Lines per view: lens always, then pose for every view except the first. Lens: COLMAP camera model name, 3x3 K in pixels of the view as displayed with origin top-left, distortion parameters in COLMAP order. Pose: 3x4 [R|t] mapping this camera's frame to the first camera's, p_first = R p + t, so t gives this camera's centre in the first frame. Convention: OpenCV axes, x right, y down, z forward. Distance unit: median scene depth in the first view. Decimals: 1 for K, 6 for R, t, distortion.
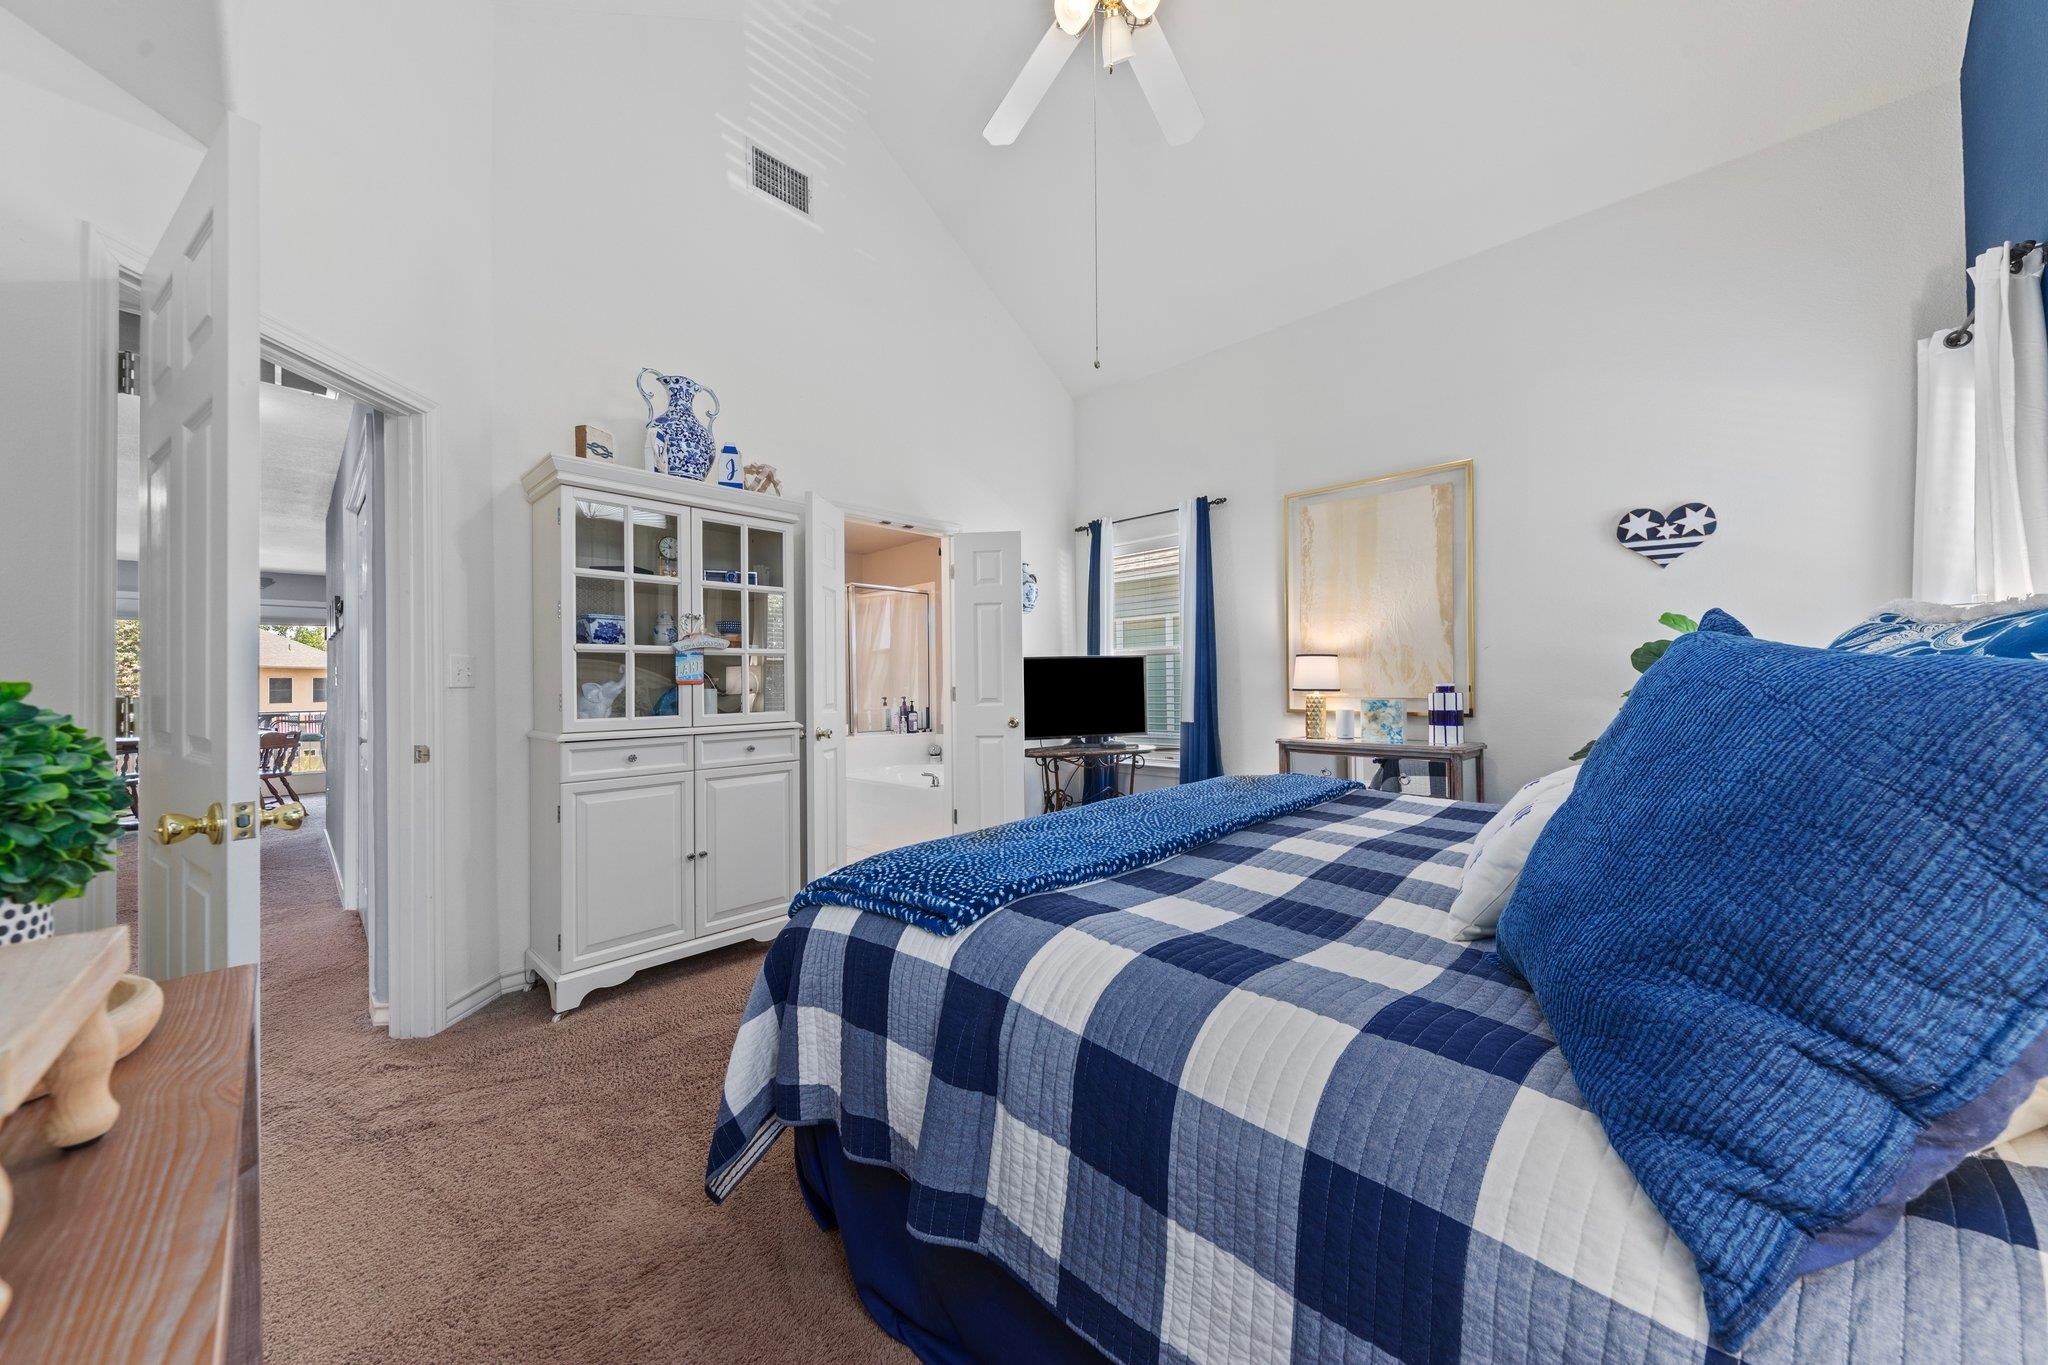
lens RADIAL K [[707.1, 0, 1032.0], [0, 707.1, 677.8], [0, 0, 1]] dist [-0.000743, -0.000443]
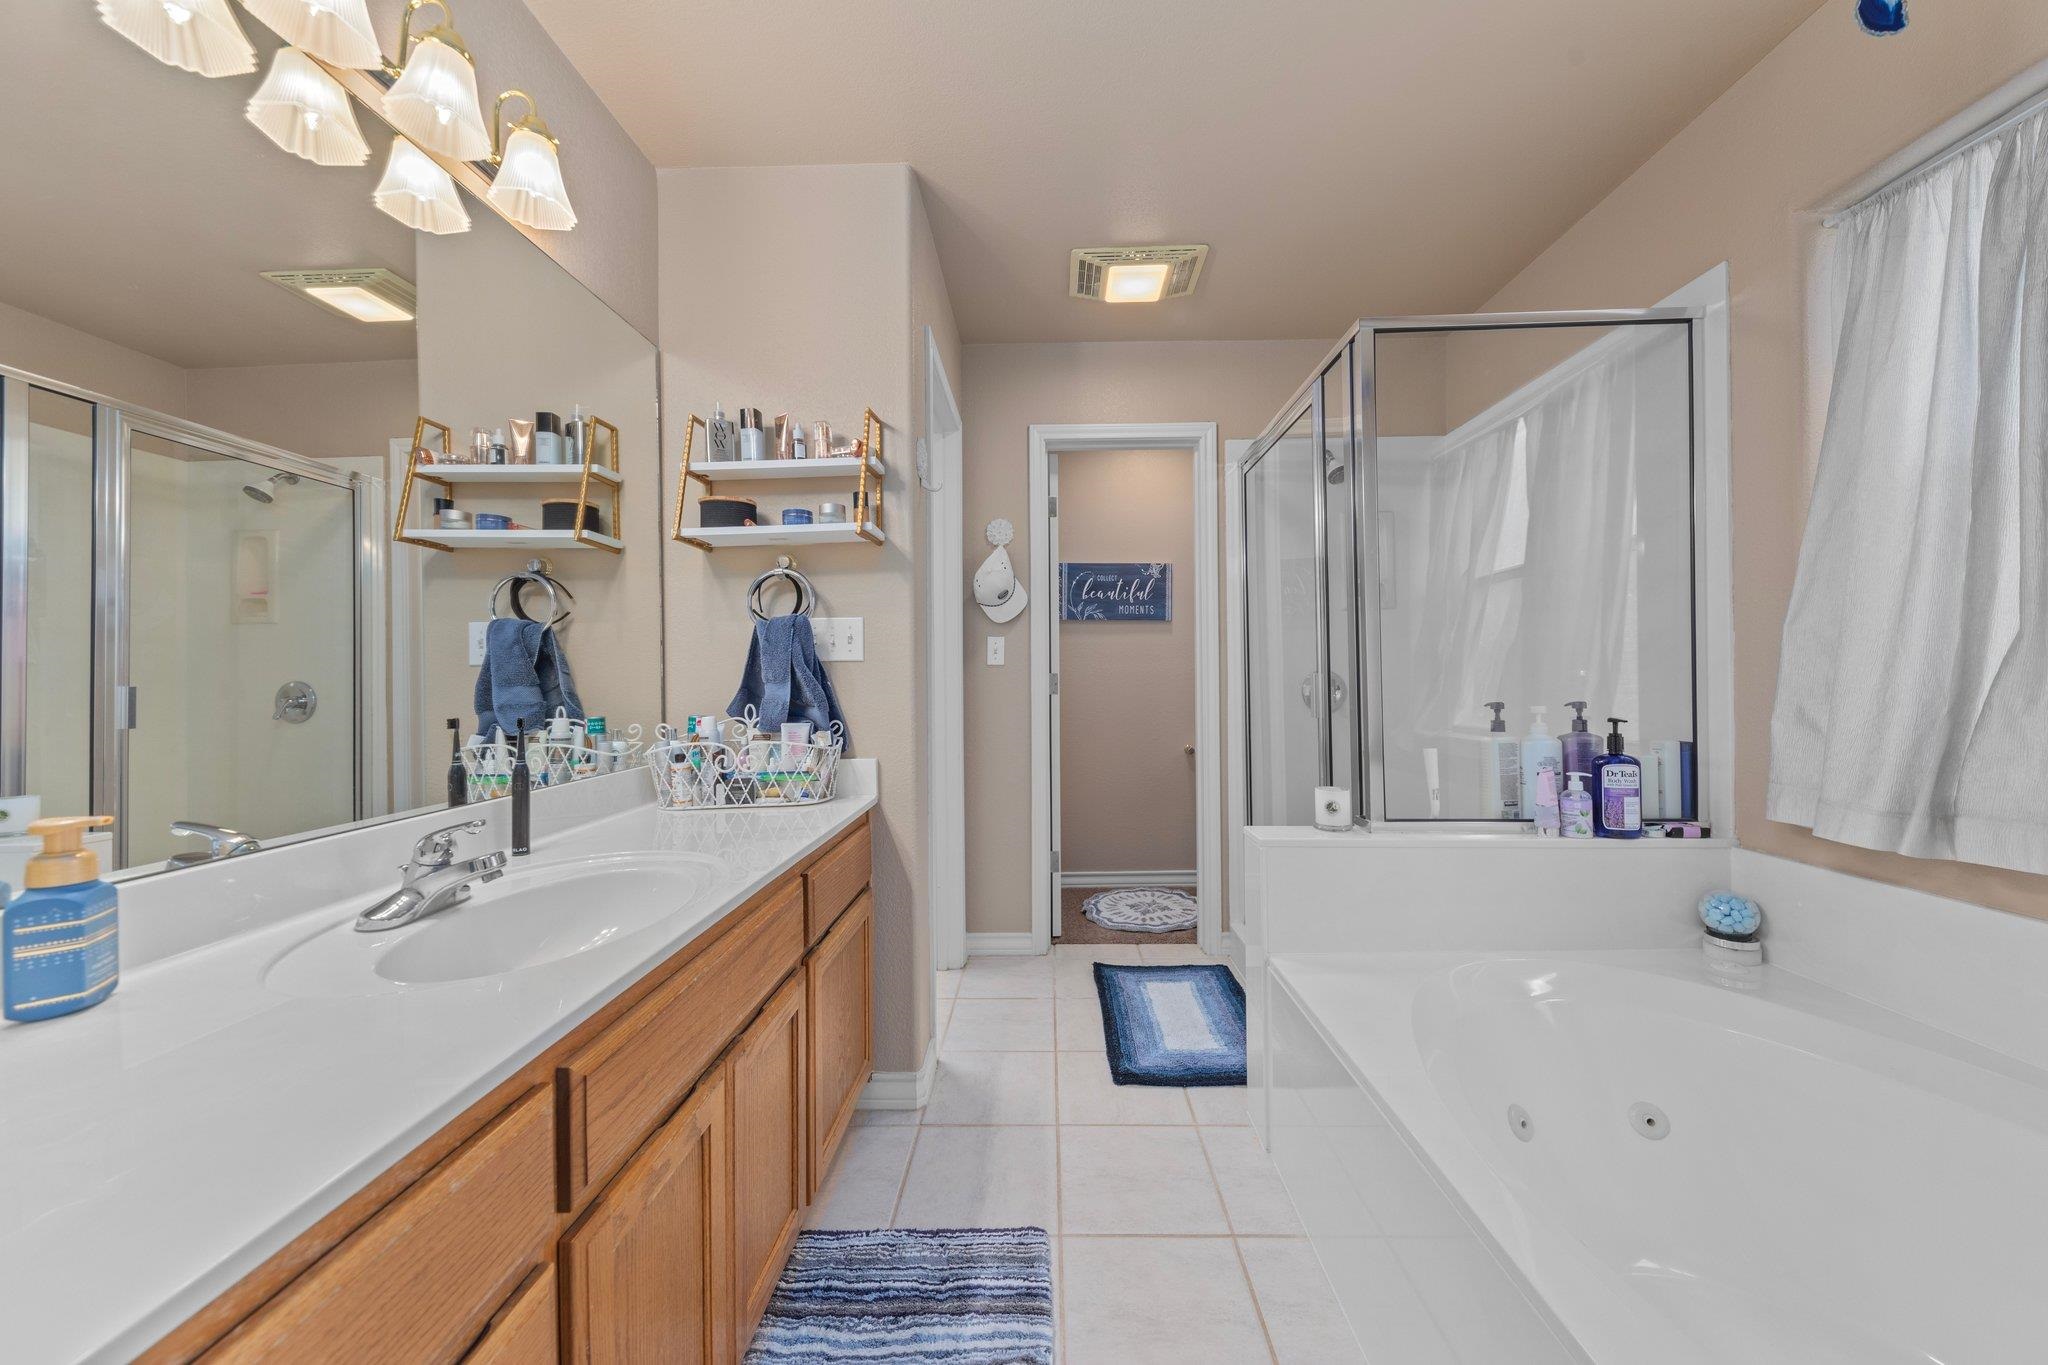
lens RADIAL K [[707.1, 0, 1032.0], [0, 707.1, 677.8], [0, 0, 1]] dist [-0.000743, -0.000443]
pose [[0.678305, 0.006913, -0.734748, -0.122554], [0.005867, 0.999873, 0.014823, 0.011761], [0.734757, -0.014365, 0.678178, 0.650927]]
